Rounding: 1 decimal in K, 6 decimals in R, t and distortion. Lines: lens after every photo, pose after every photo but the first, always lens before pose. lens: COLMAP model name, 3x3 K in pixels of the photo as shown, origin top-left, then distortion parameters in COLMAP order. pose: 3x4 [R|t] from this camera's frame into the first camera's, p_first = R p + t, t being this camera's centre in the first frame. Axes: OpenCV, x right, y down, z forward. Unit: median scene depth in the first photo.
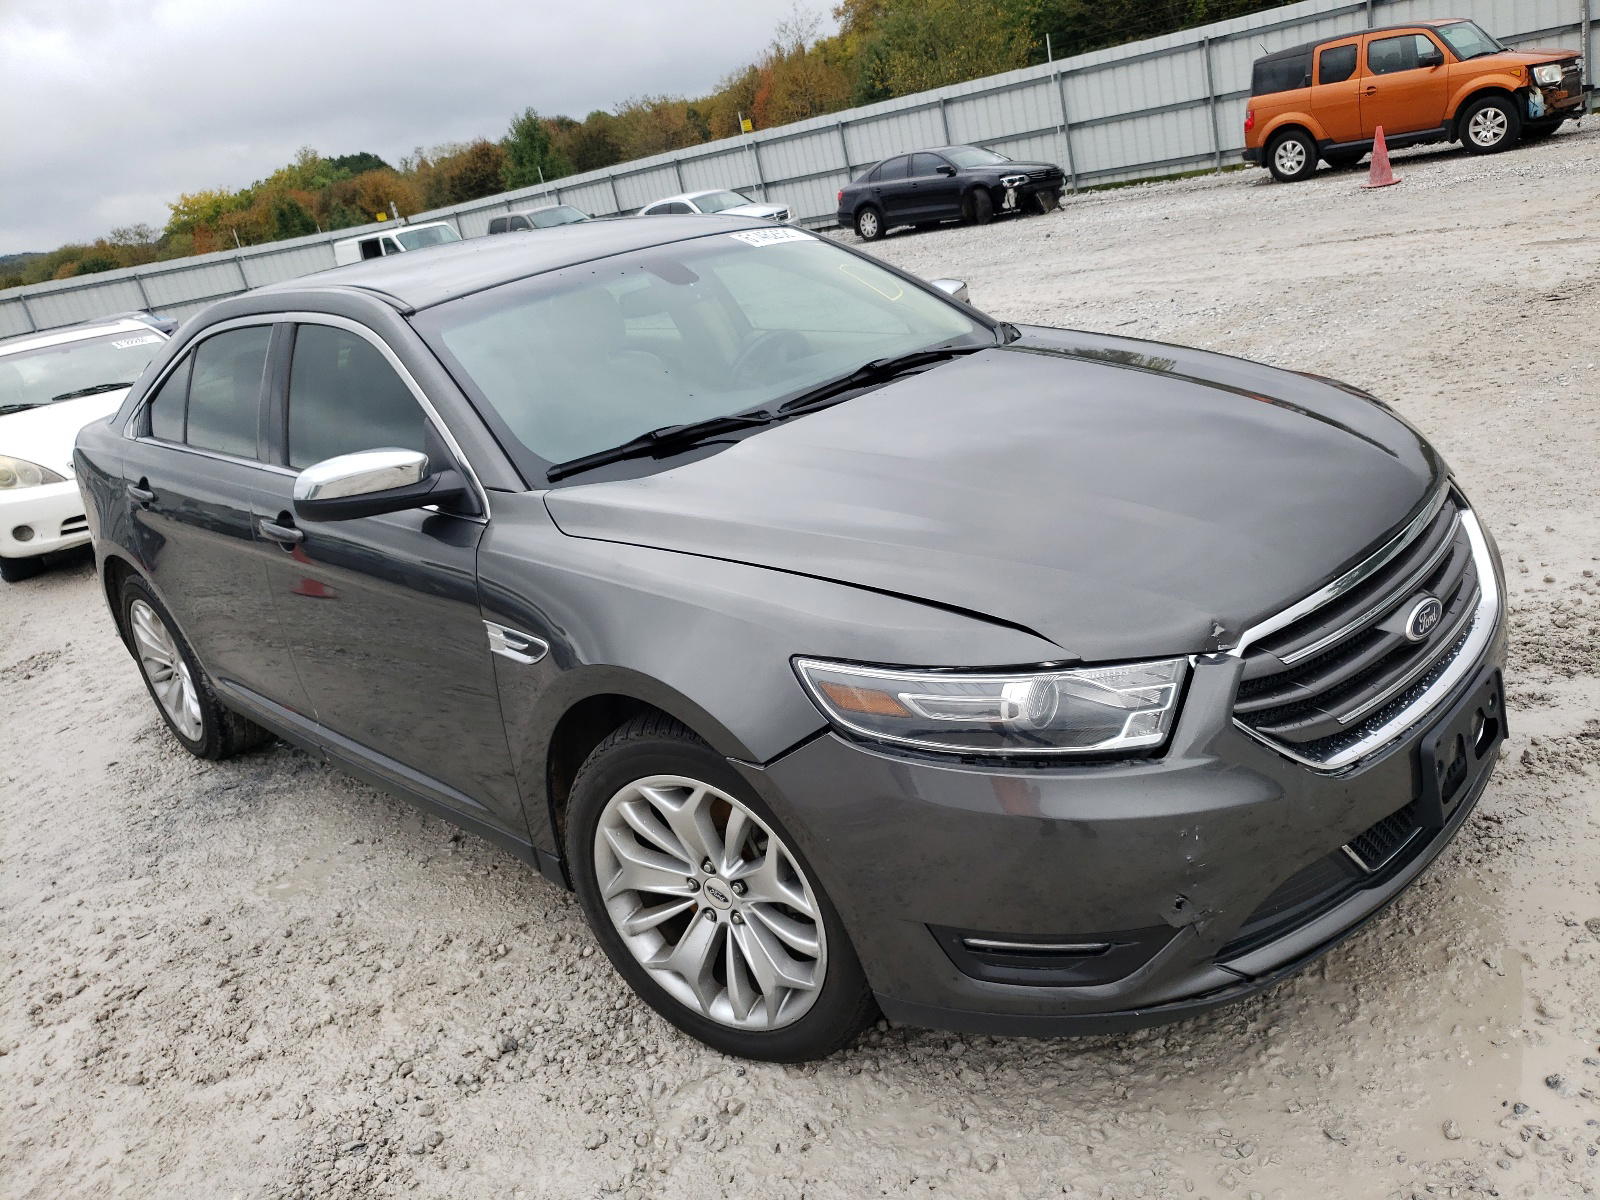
lens RADIAL K [[1316.1, 0, 803.4], [0, 1316.1, 598.8], [0, 0, 1]] dist [0.010867, 0.007773]
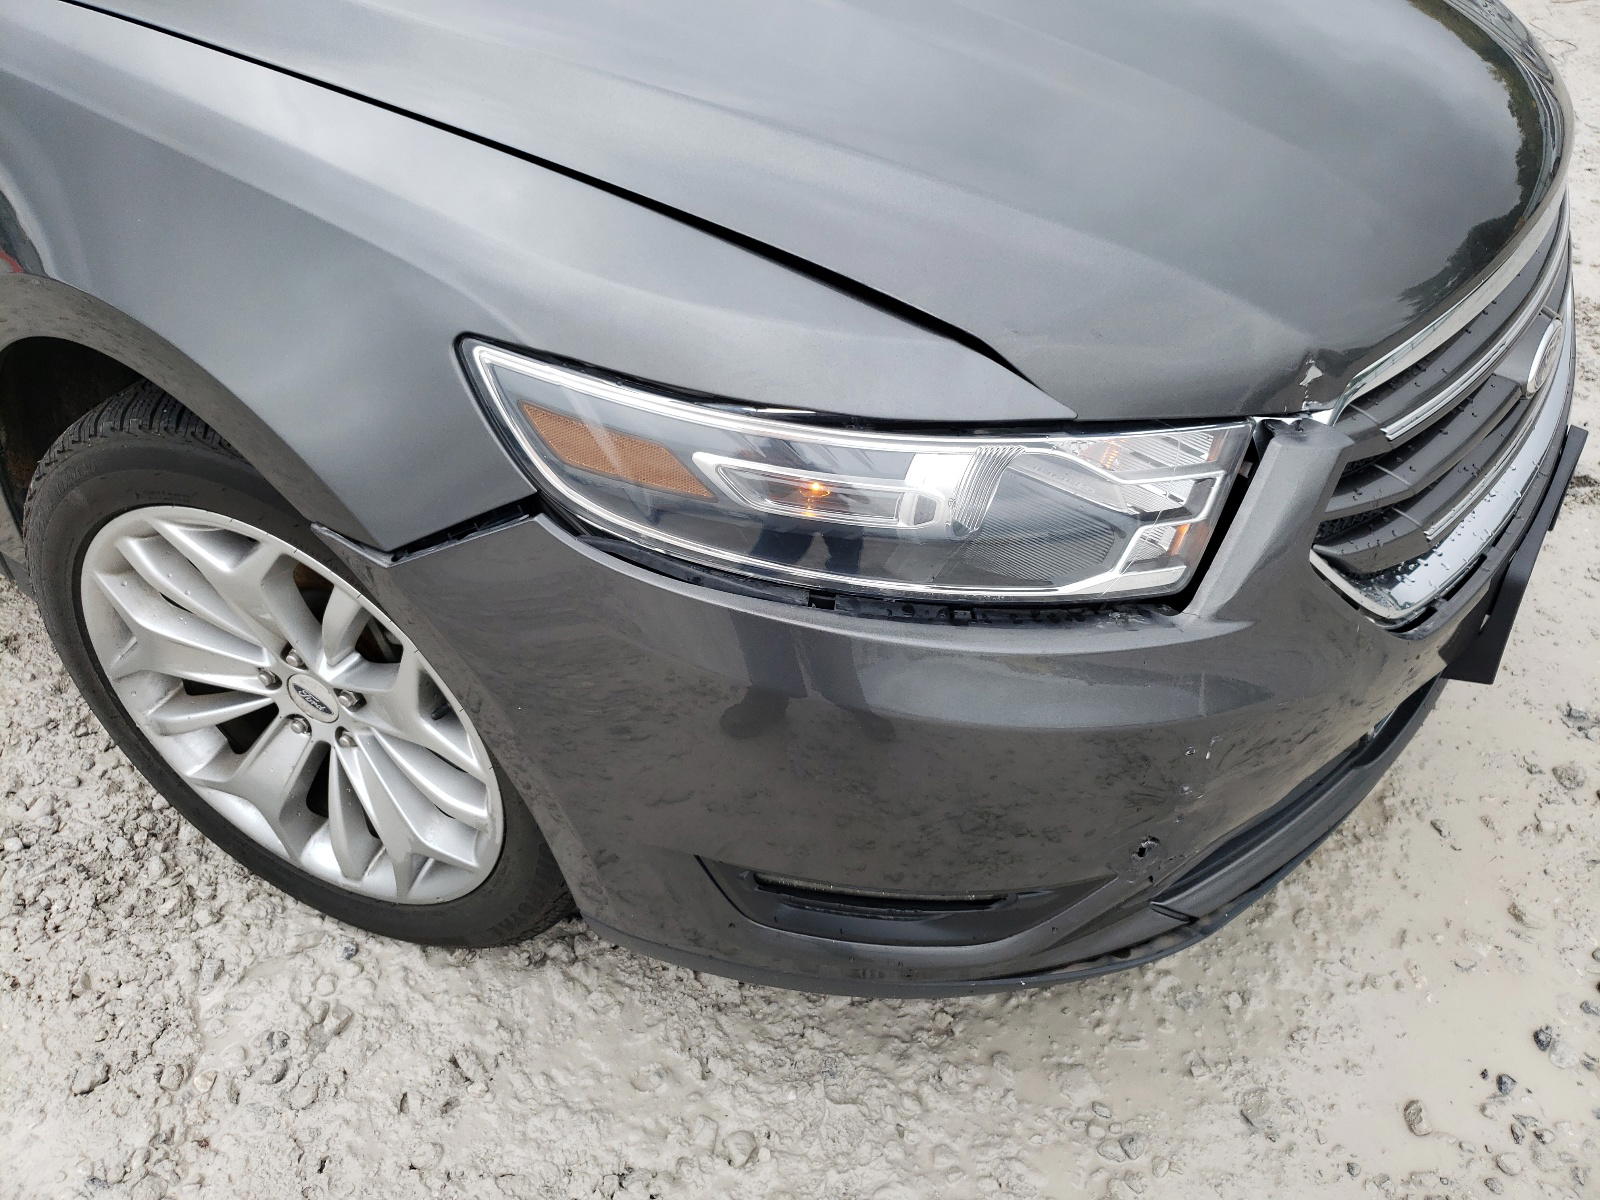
lens RADIAL K [[1316.1, 0, 806.1], [0, 1316.1, 589.2], [0, 0, 1]] dist [0.010867, 0.007773]
pose [[0.967355, 0.048021, 0.248835, -0.002393], [-0.125955, 0.943126, 0.307650, -0.027082], [-0.219909, -0.328949, 0.918386, 0.475150]]
